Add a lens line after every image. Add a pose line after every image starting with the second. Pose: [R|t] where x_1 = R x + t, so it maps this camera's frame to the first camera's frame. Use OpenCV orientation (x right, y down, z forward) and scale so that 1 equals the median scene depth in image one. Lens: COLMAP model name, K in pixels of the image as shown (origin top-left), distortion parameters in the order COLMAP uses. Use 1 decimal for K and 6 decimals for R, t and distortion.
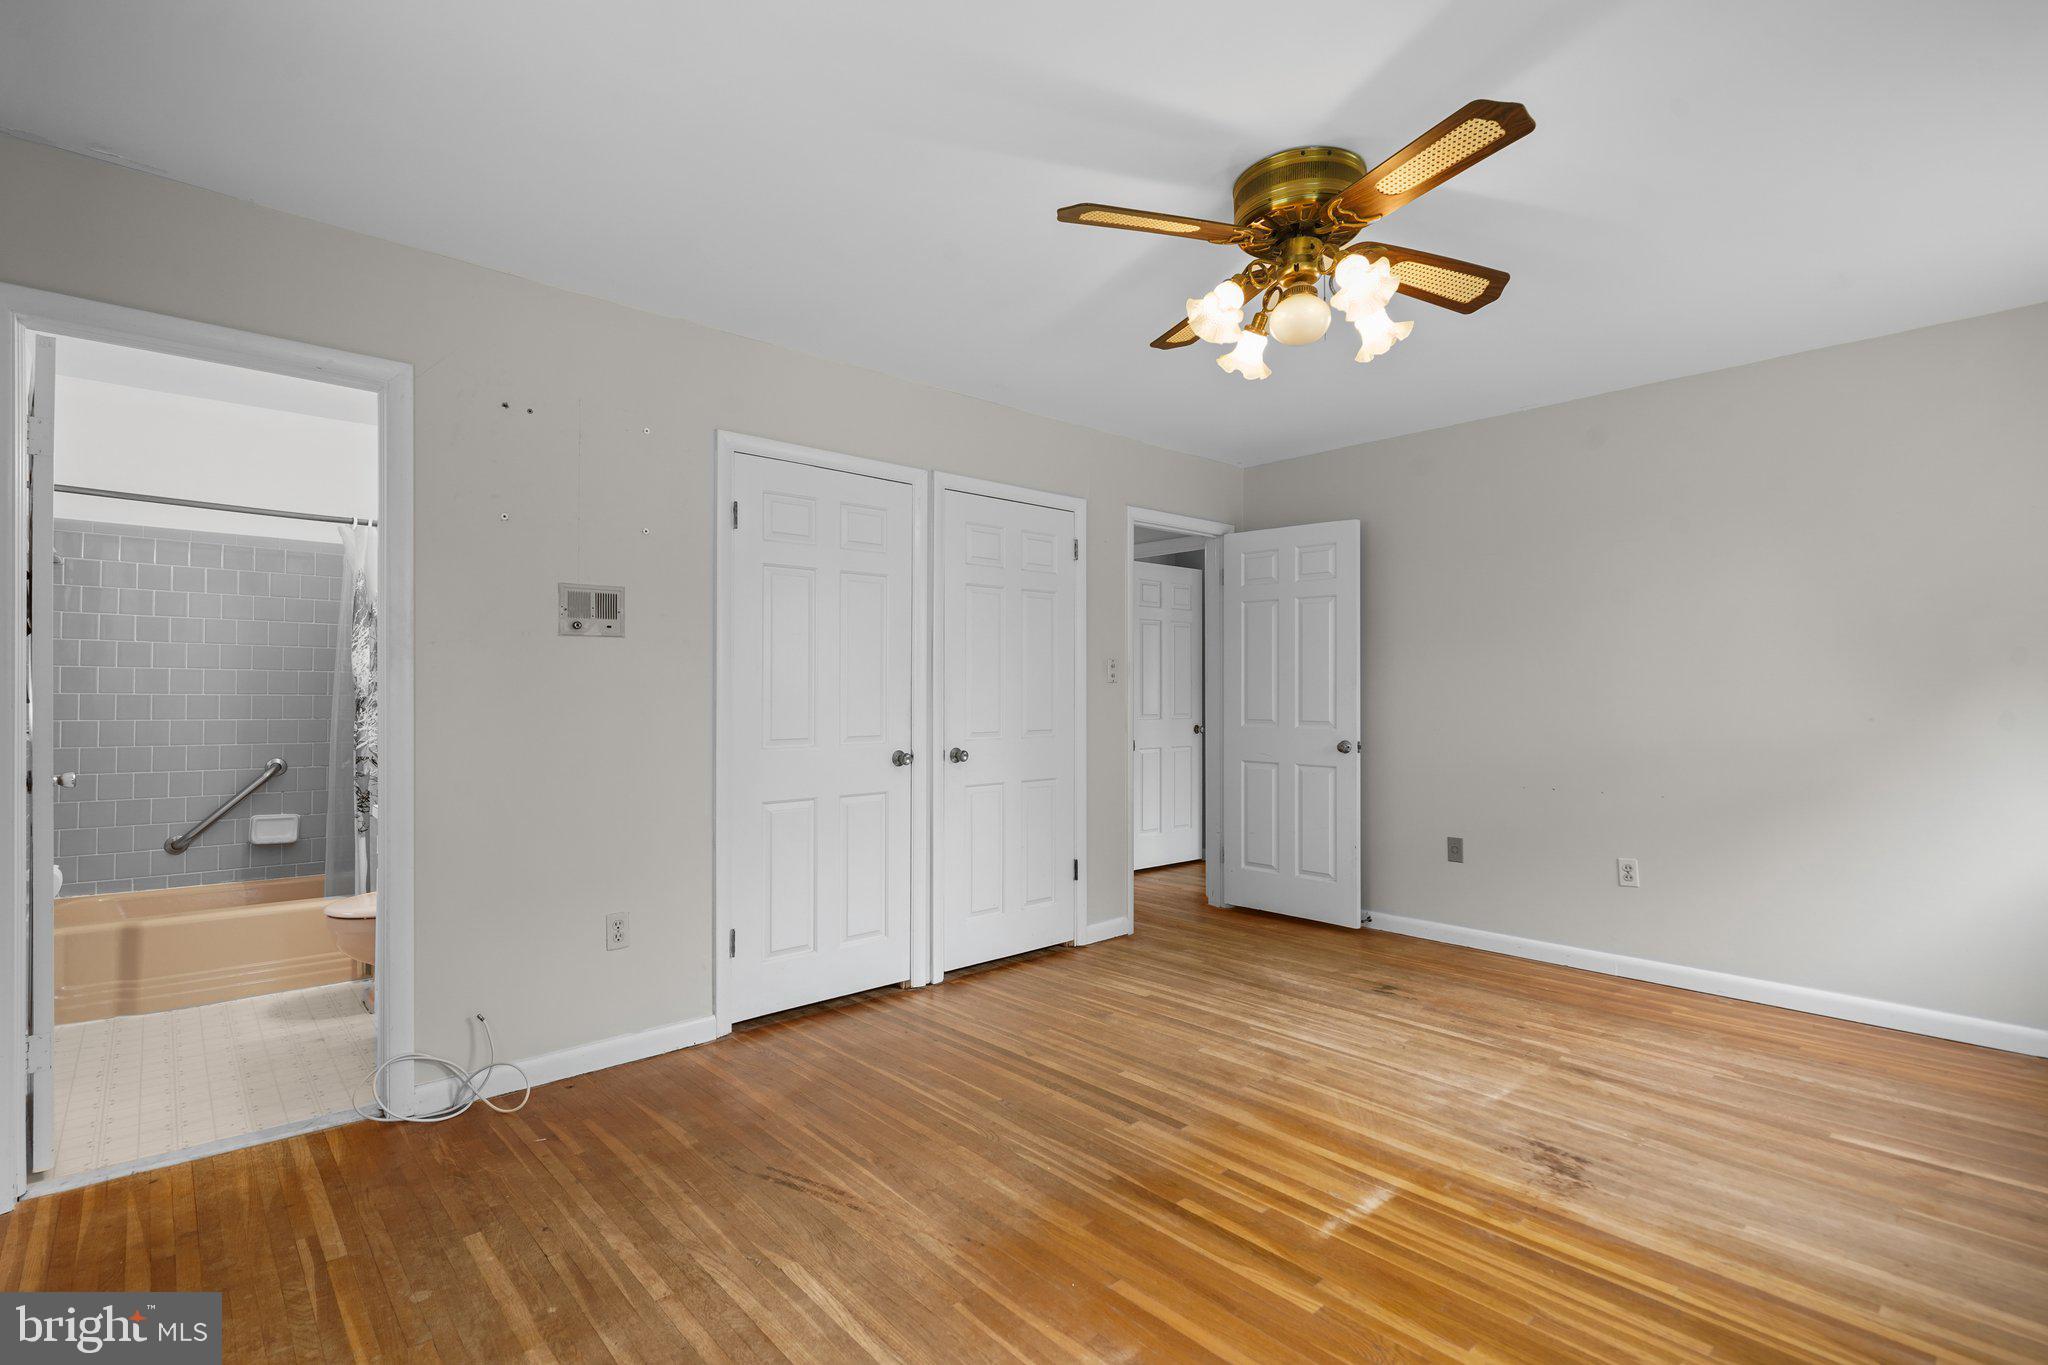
lens RADIAL K [[941.4, 0, 997.5], [0, 941.4, 671.3], [0, 0, 1]] dist [0.000380, 0.000564]
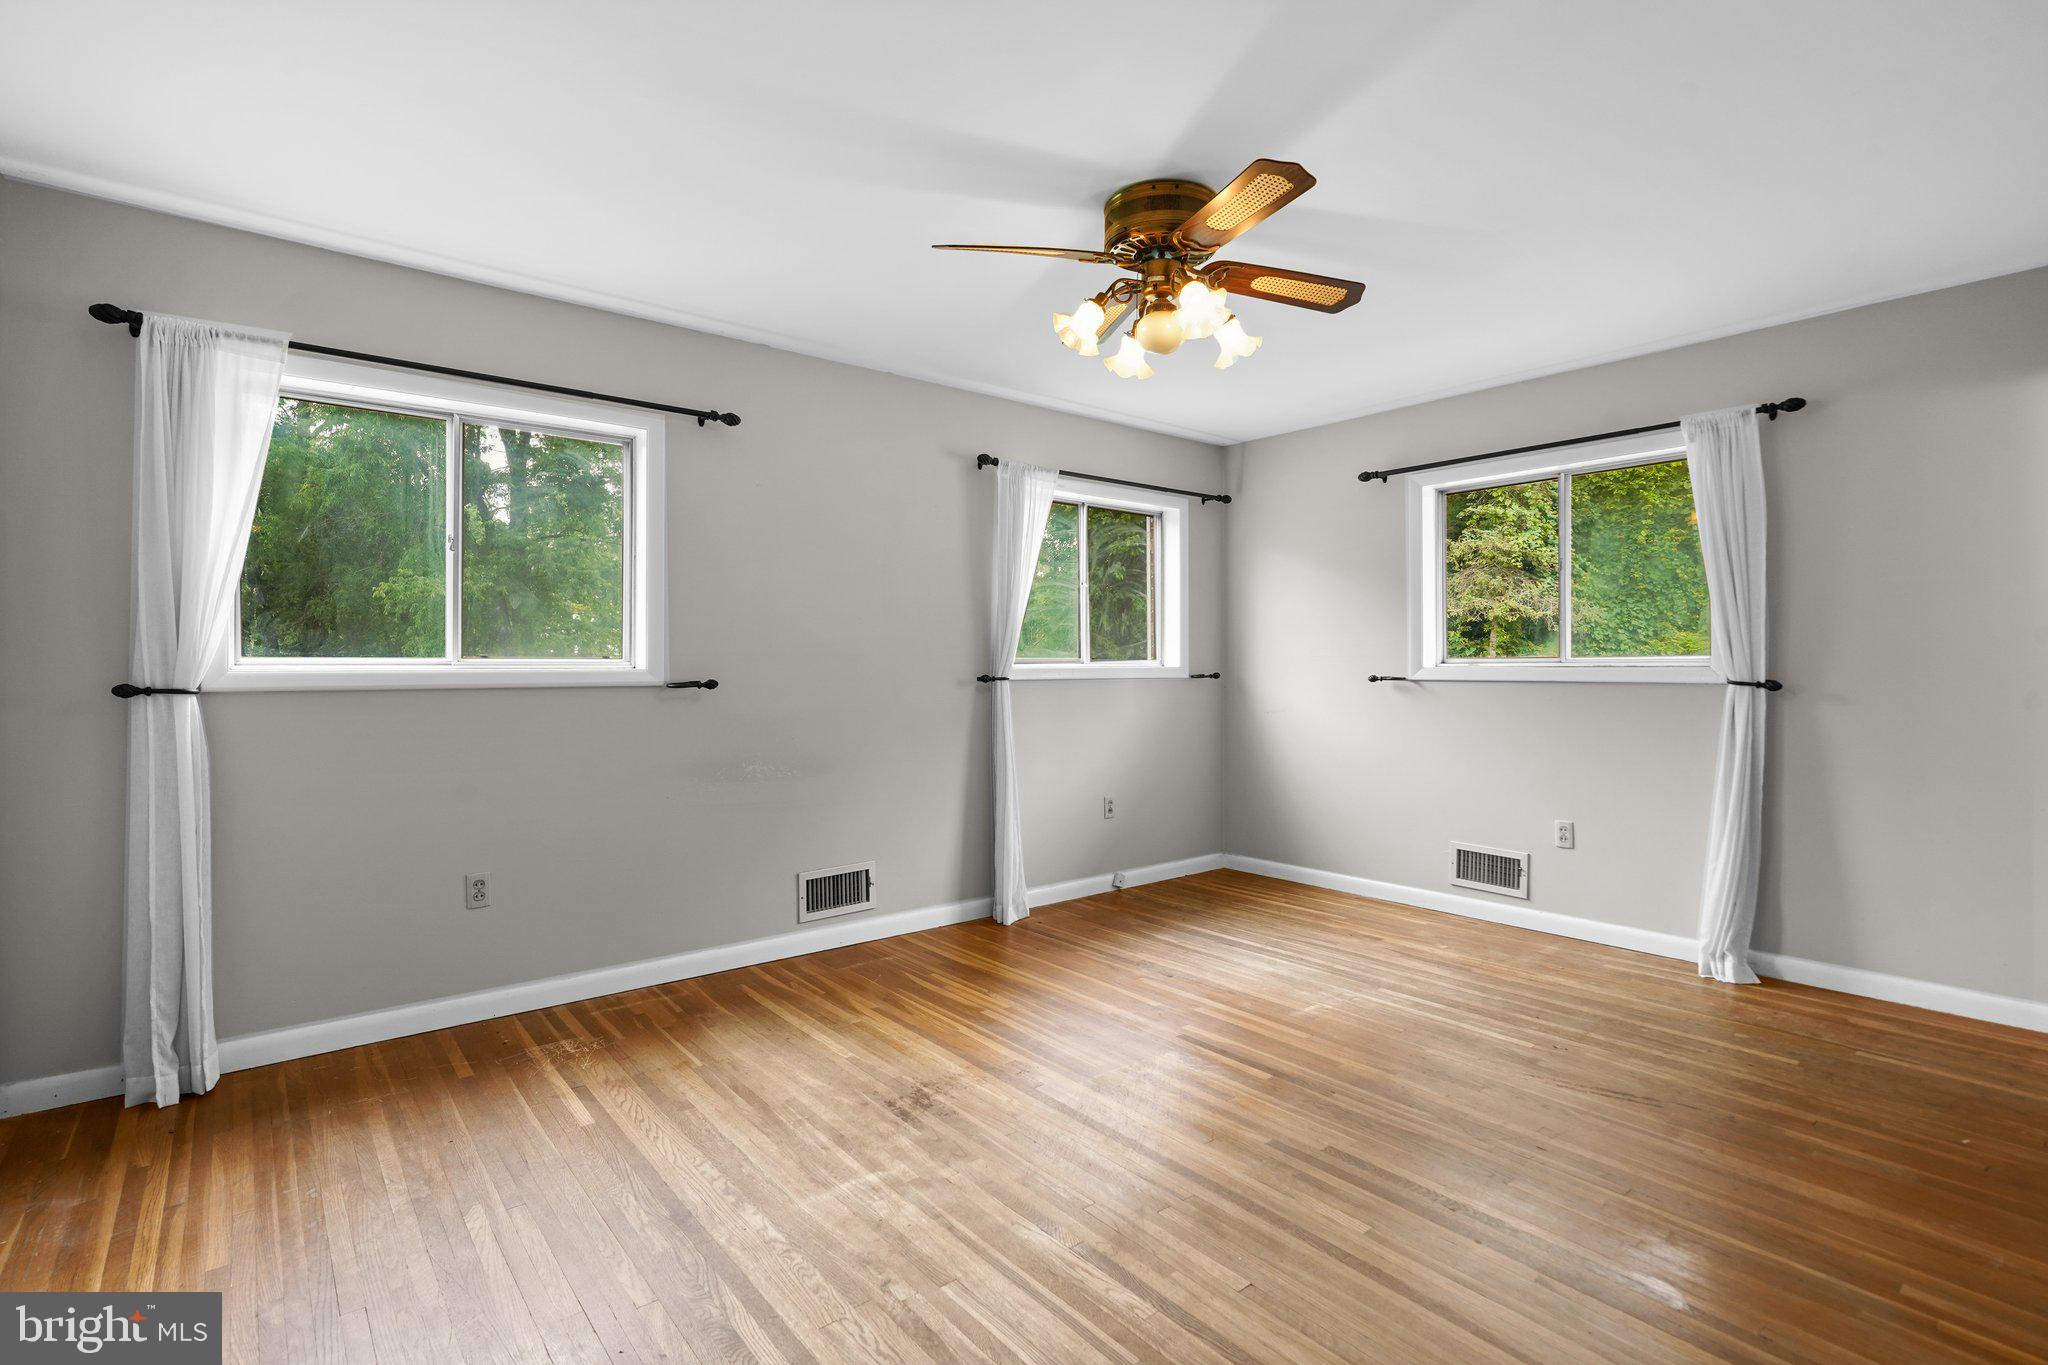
lens RADIAL K [[941.4, 0, 997.5], [0, 941.4, 671.3], [0, 0, 1]] dist [0.000380, 0.000564]
pose [[-0.997730, 0.000161, 0.067335, 0.432519], [-0.000892, 0.999878, -0.015608, 0.045991], [-0.067329, -0.015633, -0.997608, 2.096015]]
